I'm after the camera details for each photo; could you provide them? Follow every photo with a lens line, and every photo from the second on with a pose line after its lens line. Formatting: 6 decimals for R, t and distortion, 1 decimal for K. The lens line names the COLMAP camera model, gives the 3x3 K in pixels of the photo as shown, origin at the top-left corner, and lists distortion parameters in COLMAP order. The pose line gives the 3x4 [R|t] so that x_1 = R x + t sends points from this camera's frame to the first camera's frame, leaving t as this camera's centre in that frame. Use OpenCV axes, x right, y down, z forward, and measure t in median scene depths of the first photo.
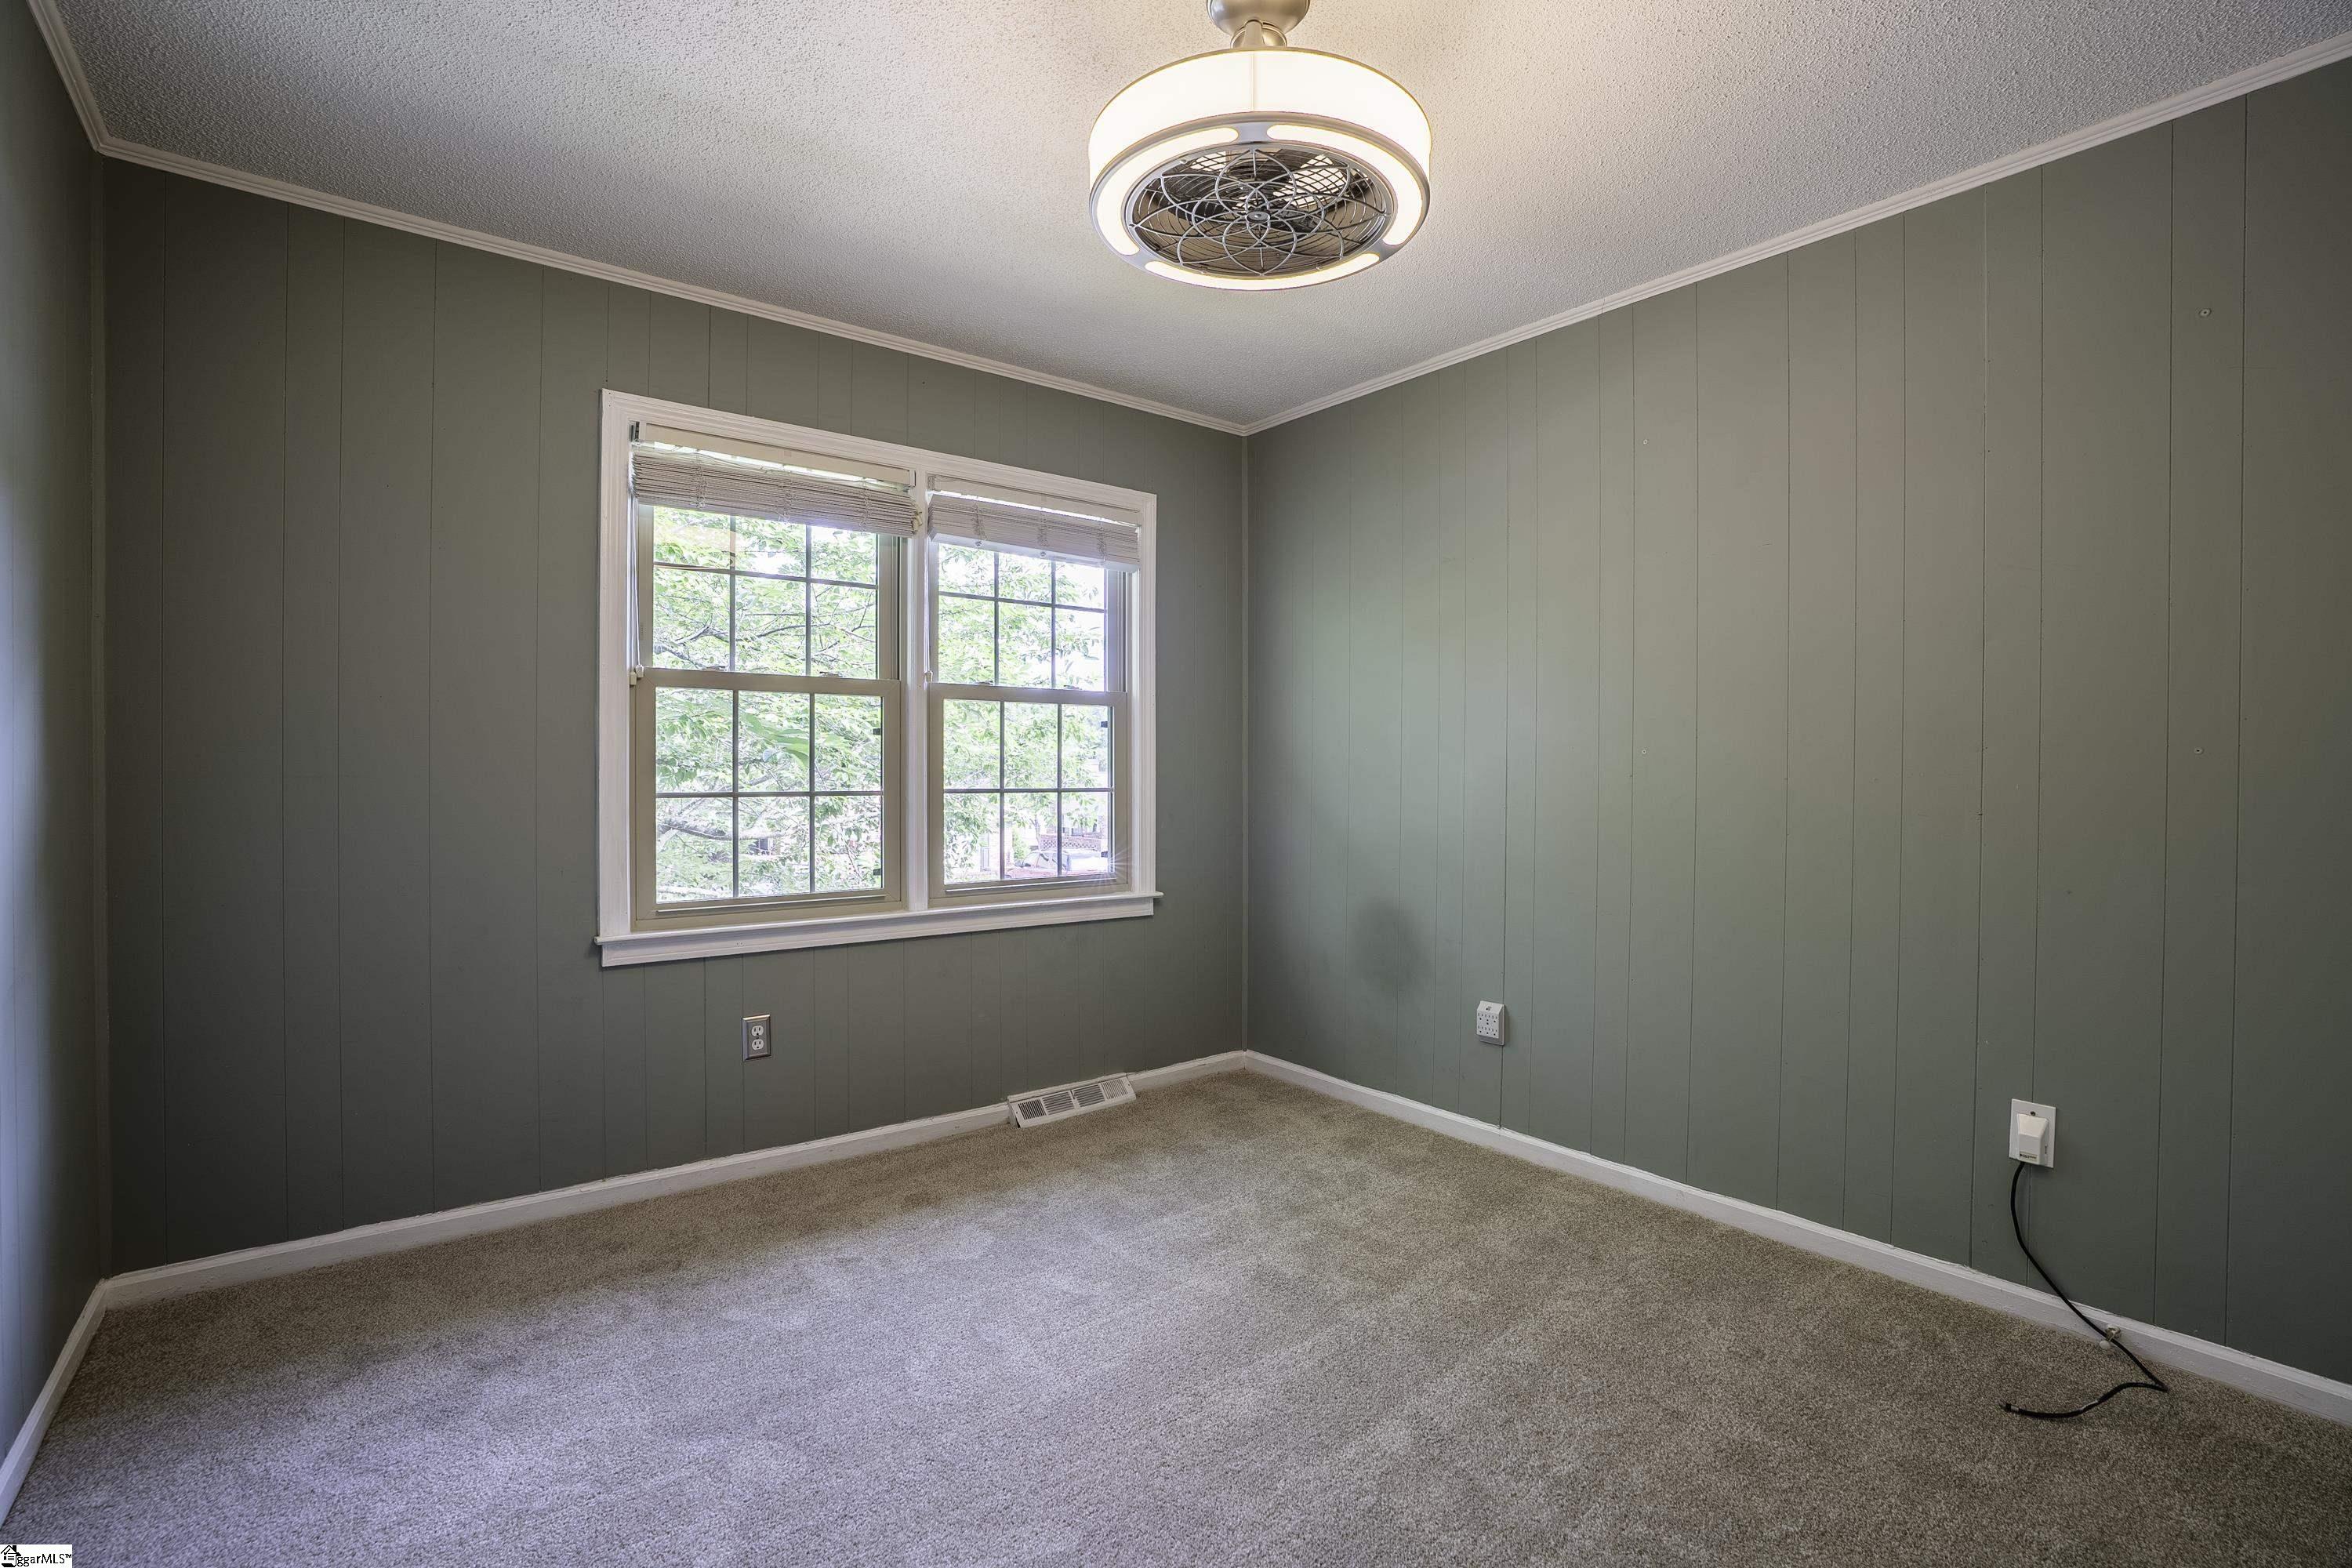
lens RADIAL K [[1081.8, 0, 1180.0], [0, 1081.8, 779.3], [0, 0, 1]] dist [-0.072729, 0.029105]
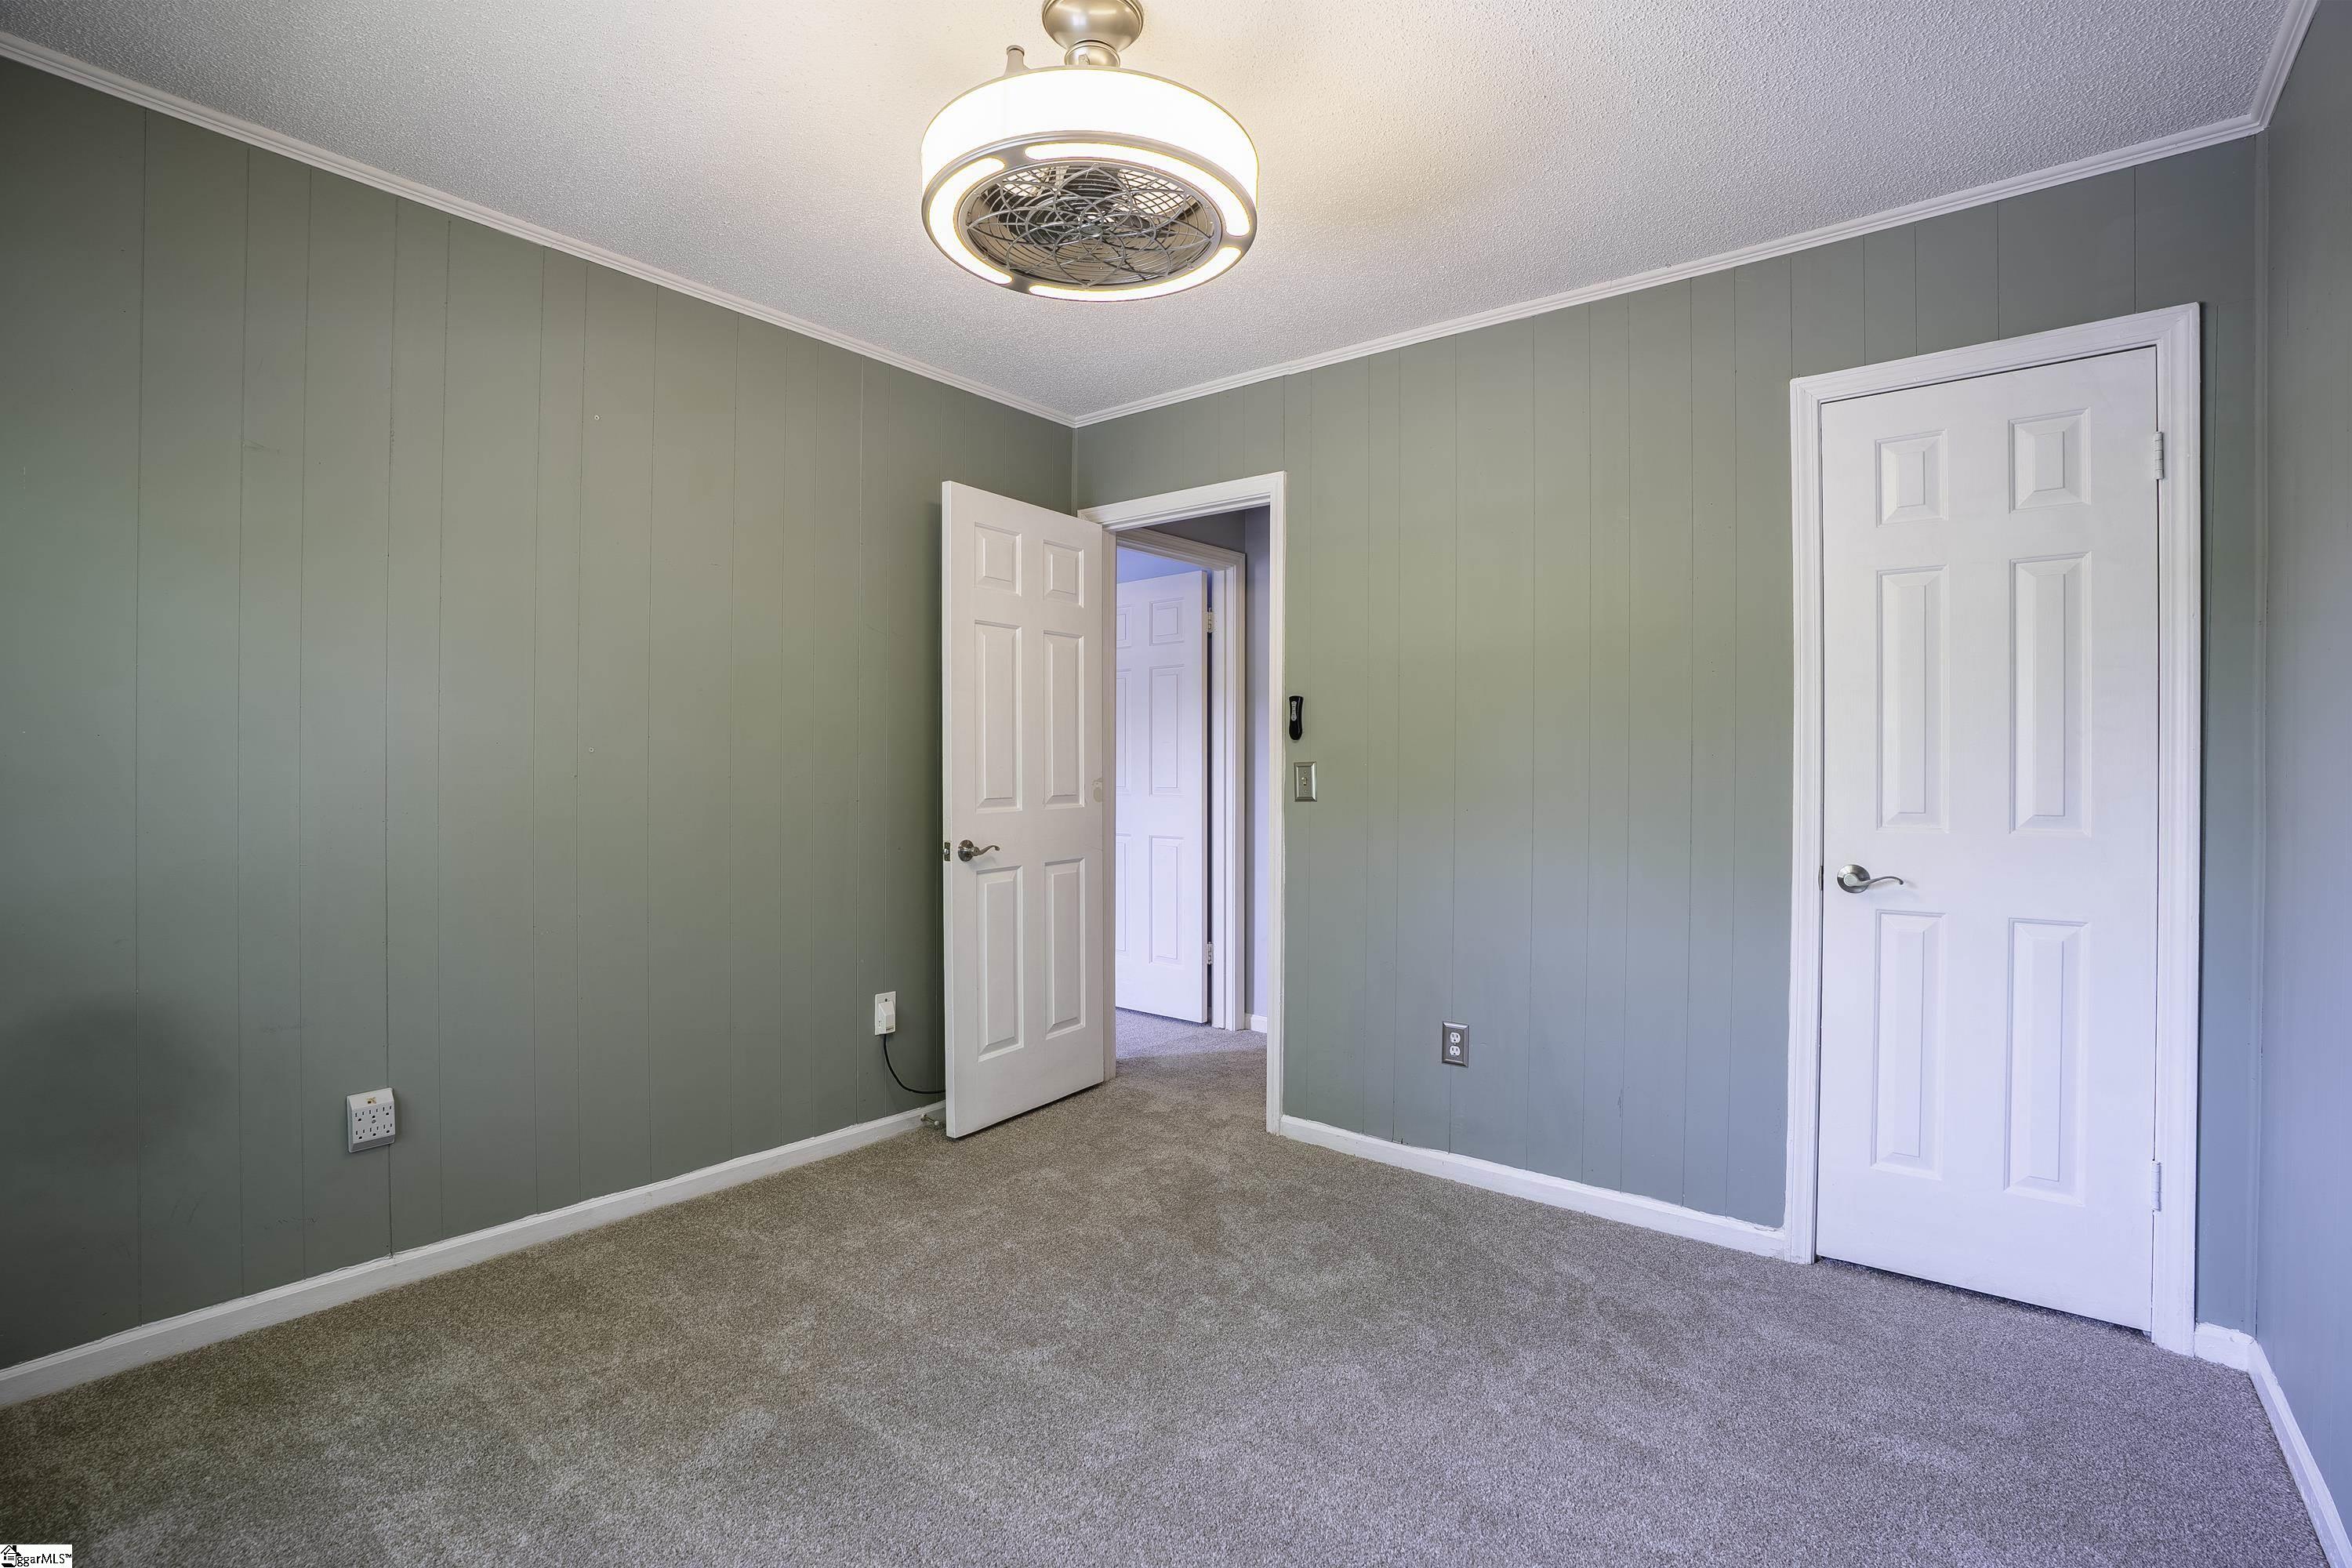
lens RADIAL K [[1081.8, 0, 1180.0], [0, 1081.8, 779.3], [0, 0, 1]] dist [-0.072729, 0.029105]
pose [[-0.254496, -0.002610, 0.967070, -0.574321], [-0.000504, 0.999997, 0.002566, -0.002440], [-0.967074, 0.000166, -0.254496, 0.720931]]
